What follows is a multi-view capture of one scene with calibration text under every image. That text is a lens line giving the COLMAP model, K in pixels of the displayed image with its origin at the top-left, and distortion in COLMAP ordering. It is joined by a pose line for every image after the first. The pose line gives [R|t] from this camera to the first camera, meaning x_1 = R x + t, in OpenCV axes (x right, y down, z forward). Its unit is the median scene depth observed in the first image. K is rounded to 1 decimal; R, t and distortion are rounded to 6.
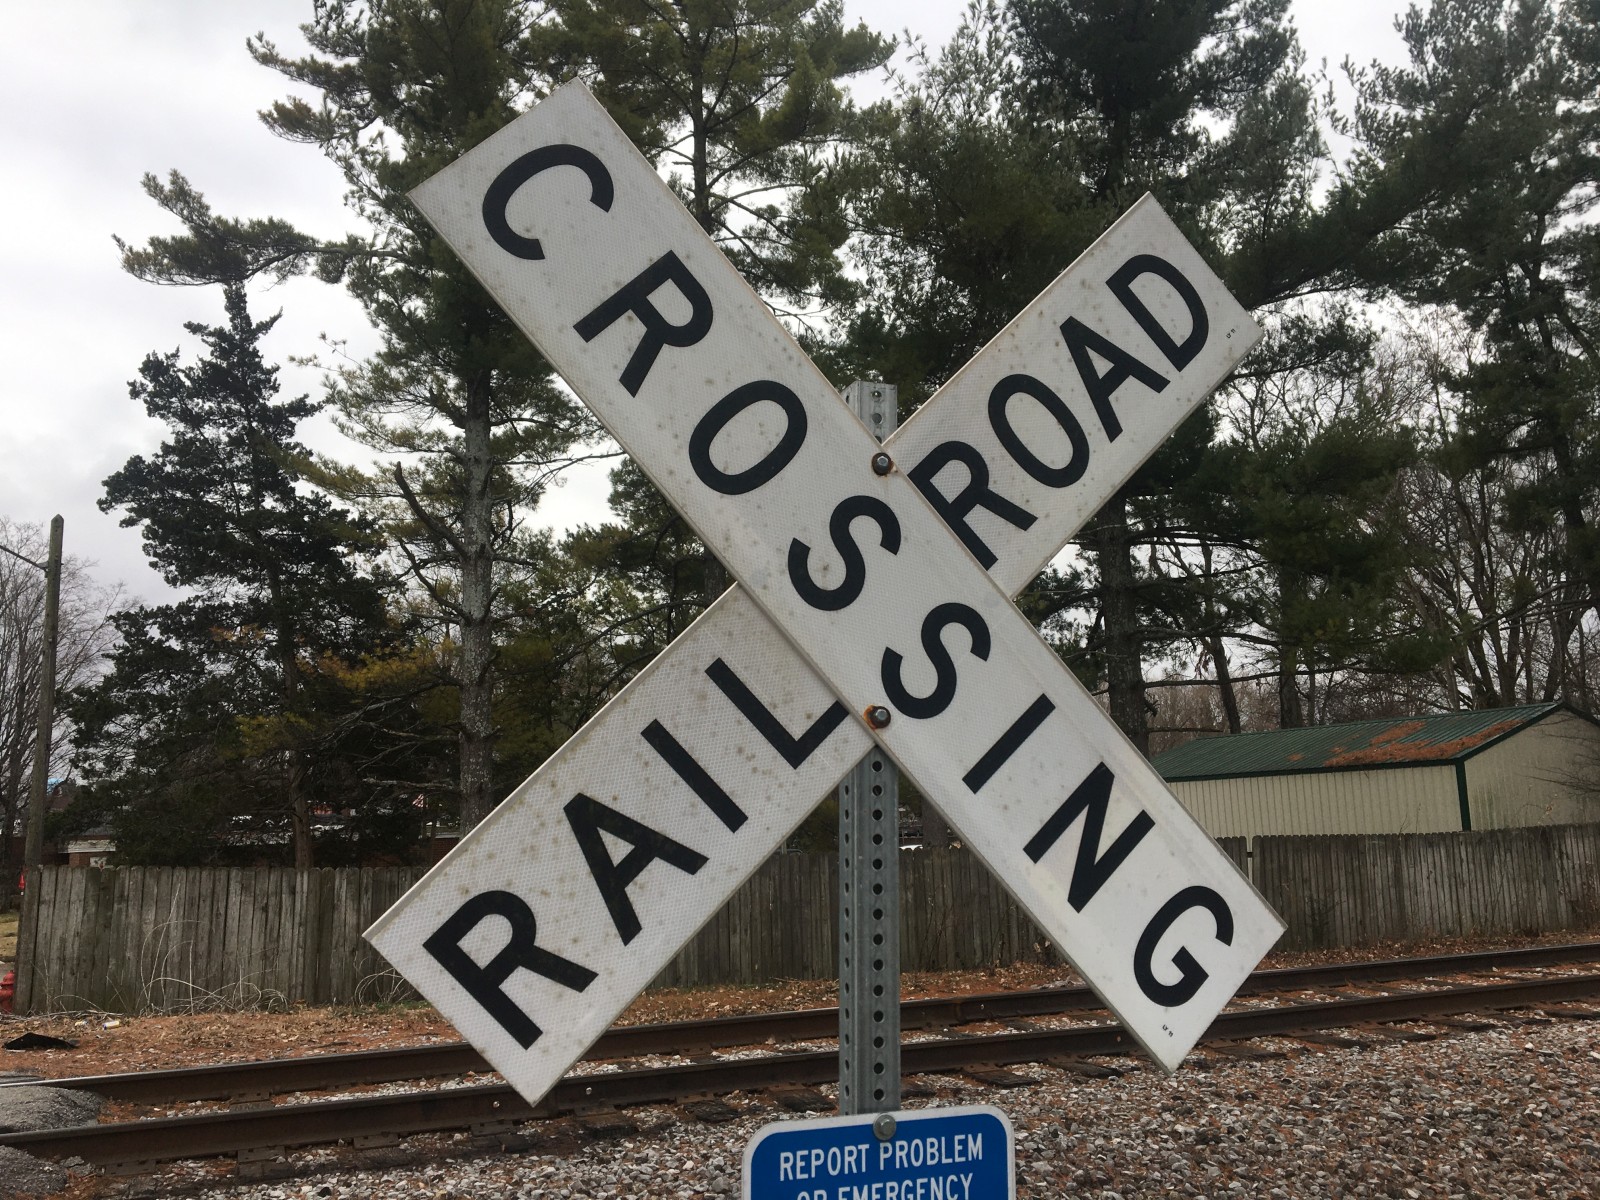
lens RADIAL K [[1372.0, 0, 769.9], [0, 1372.0, 614.2], [0, 0, 1]] dist [0.096040, -0.163844]
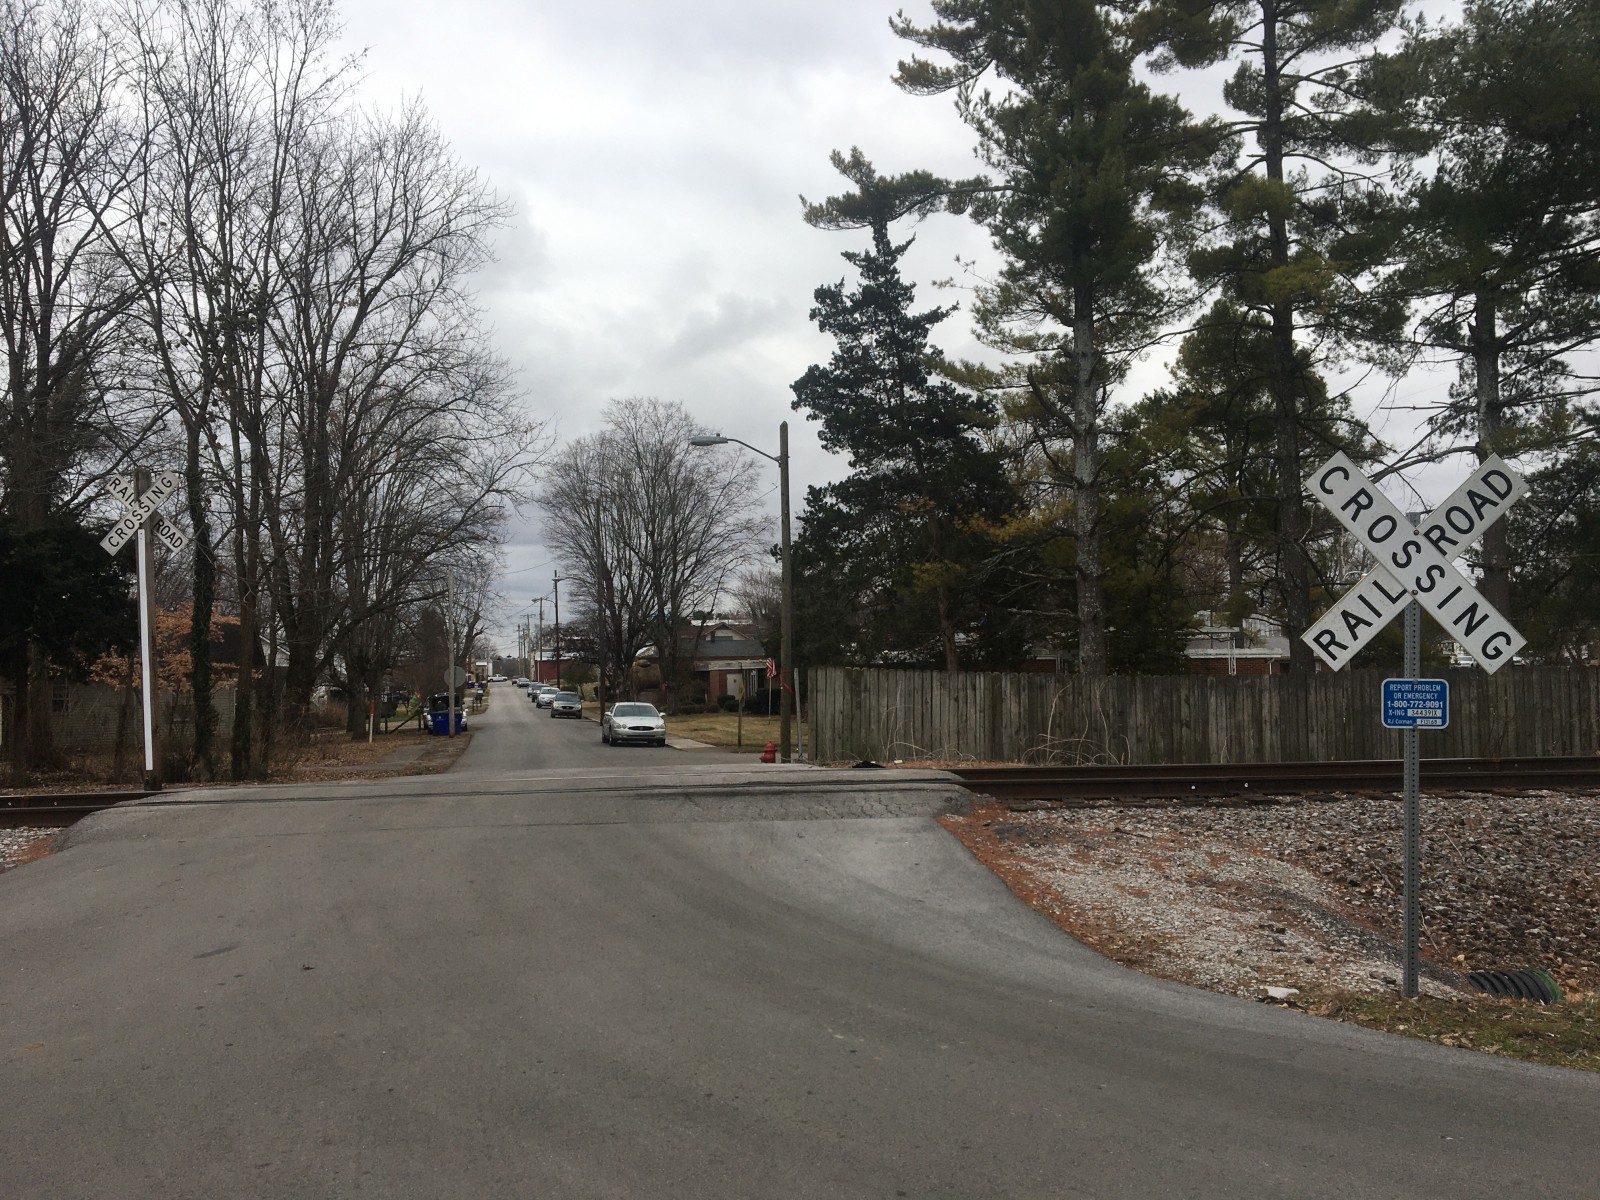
lens RADIAL K [[1368.6, 0, 787.5], [0, 1368.6, 620.1], [0, 0, 1]] dist [0.100207, -0.152778]
pose [[0.932322, -0.002339, -0.361621, -0.013785], [0.047906, 0.991965, 0.117094, -0.033615], [0.358442, -0.126493, 0.924943, -0.284418]]
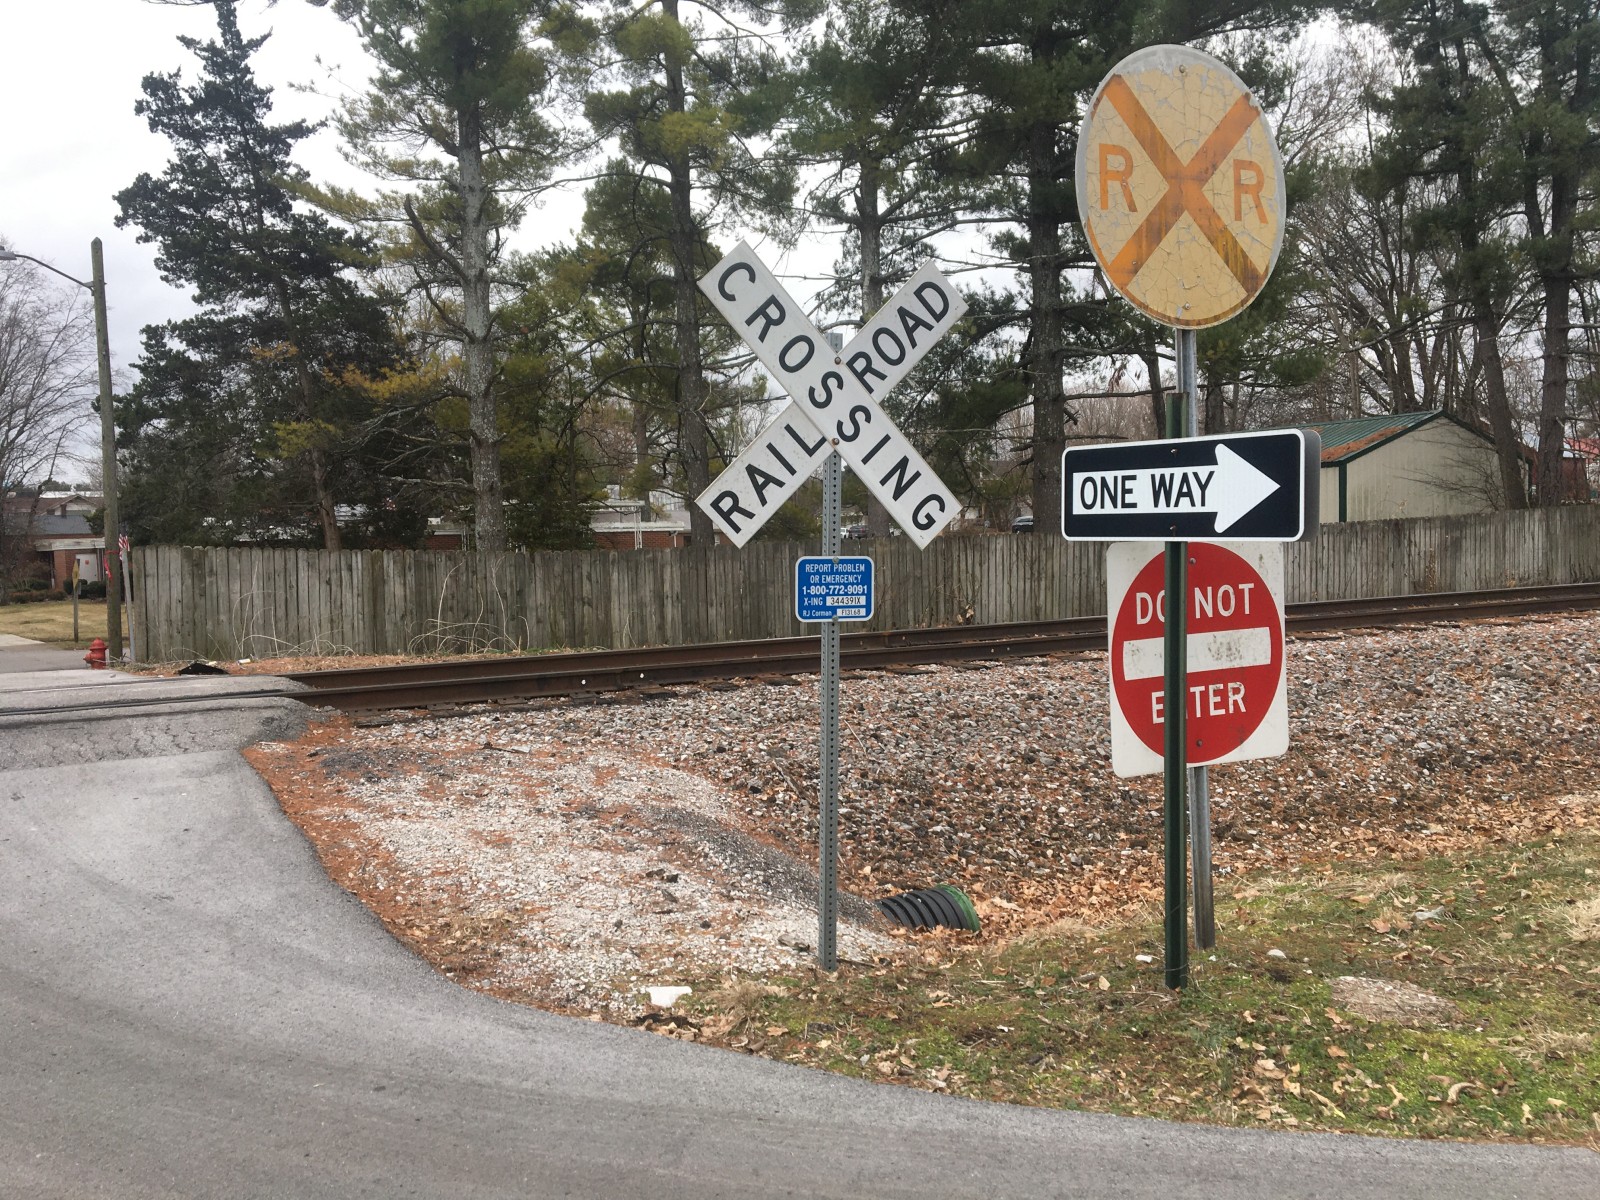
lens RADIAL K [[1368.6, 0, 787.5], [0, 1368.6, 620.1], [0, 0, 1]] dist [0.100207, -0.152778]
pose [[0.998891, -0.003946, 0.046916, -0.014278], [-0.006268, 0.976466, 0.215580, -0.015989], [-0.046662, -0.215635, 0.975359, -0.170500]]
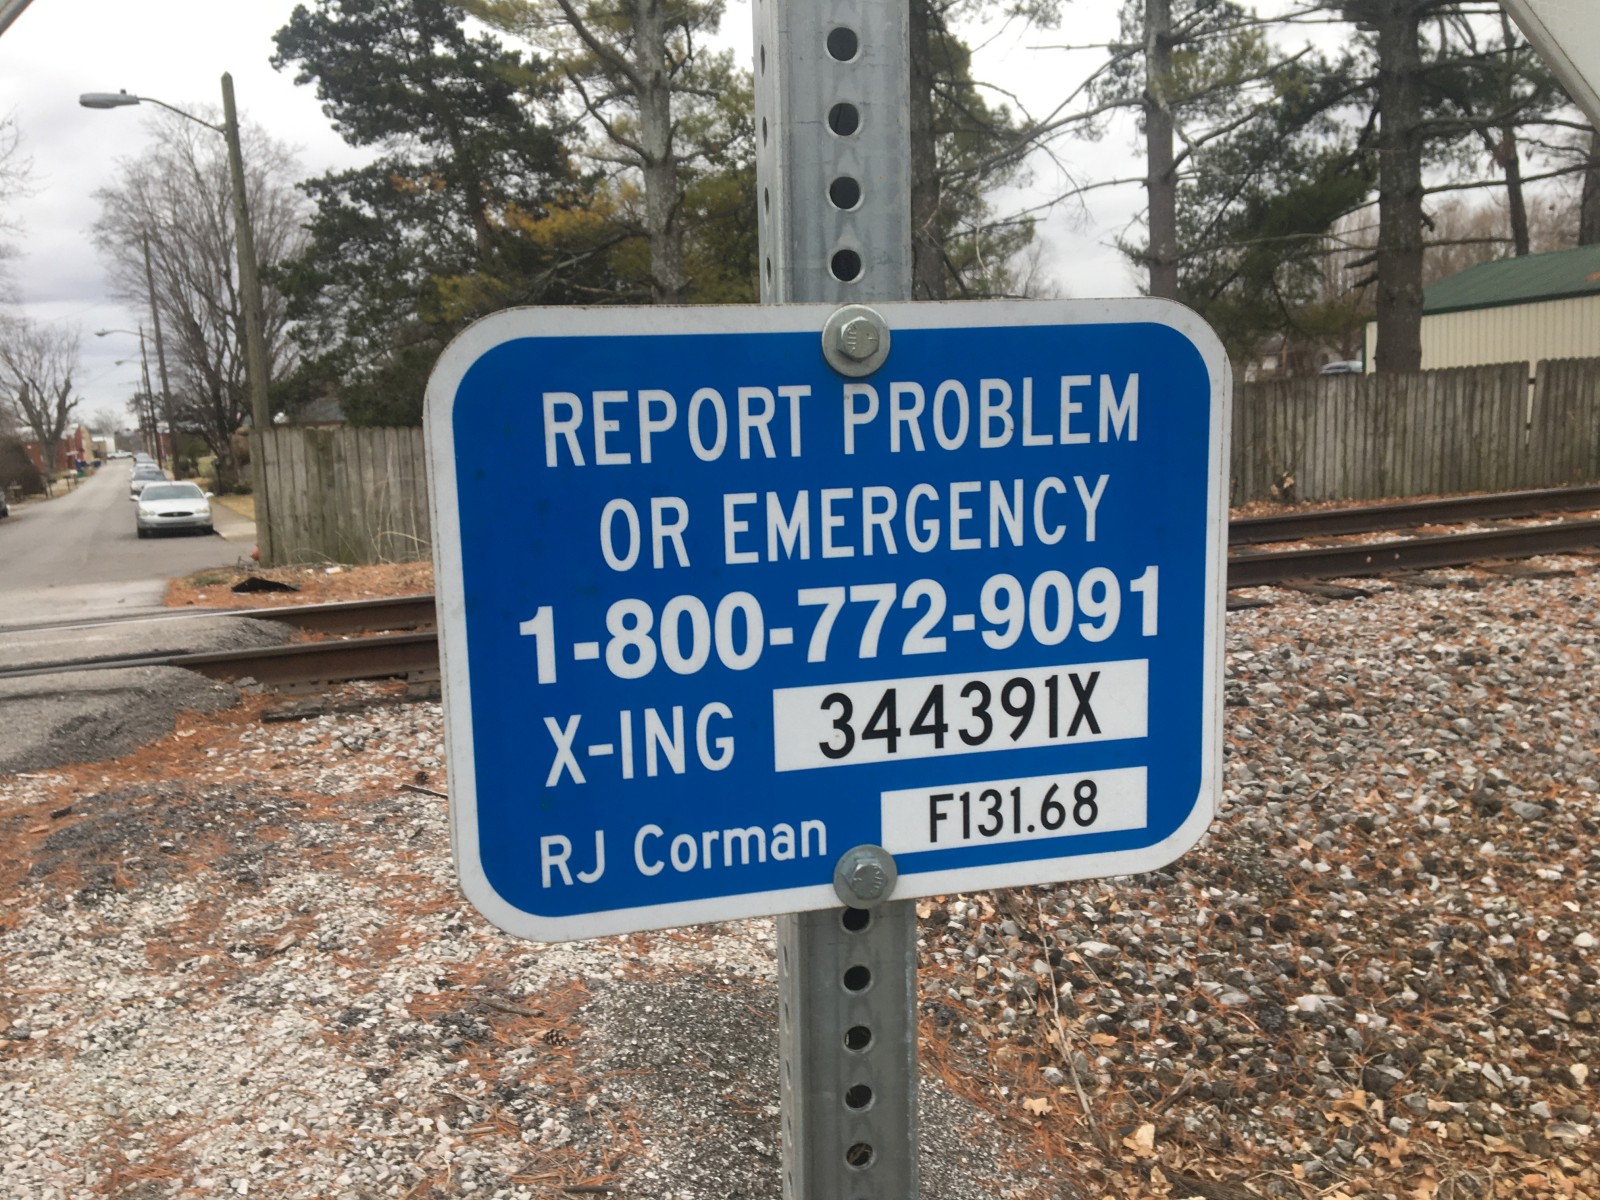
lens RADIAL K [[1372.9, 0, 732.8], [0, 1372.9, 638.0], [0, 0, 1]] dist [0.017446, -0.043825]
pose [[0.982282, -0.005801, -0.187317, 0.008476], [0.065262, 0.947546, 0.312886, 0.023605], [0.175676, -0.319567, 0.931136, 0.045578]]
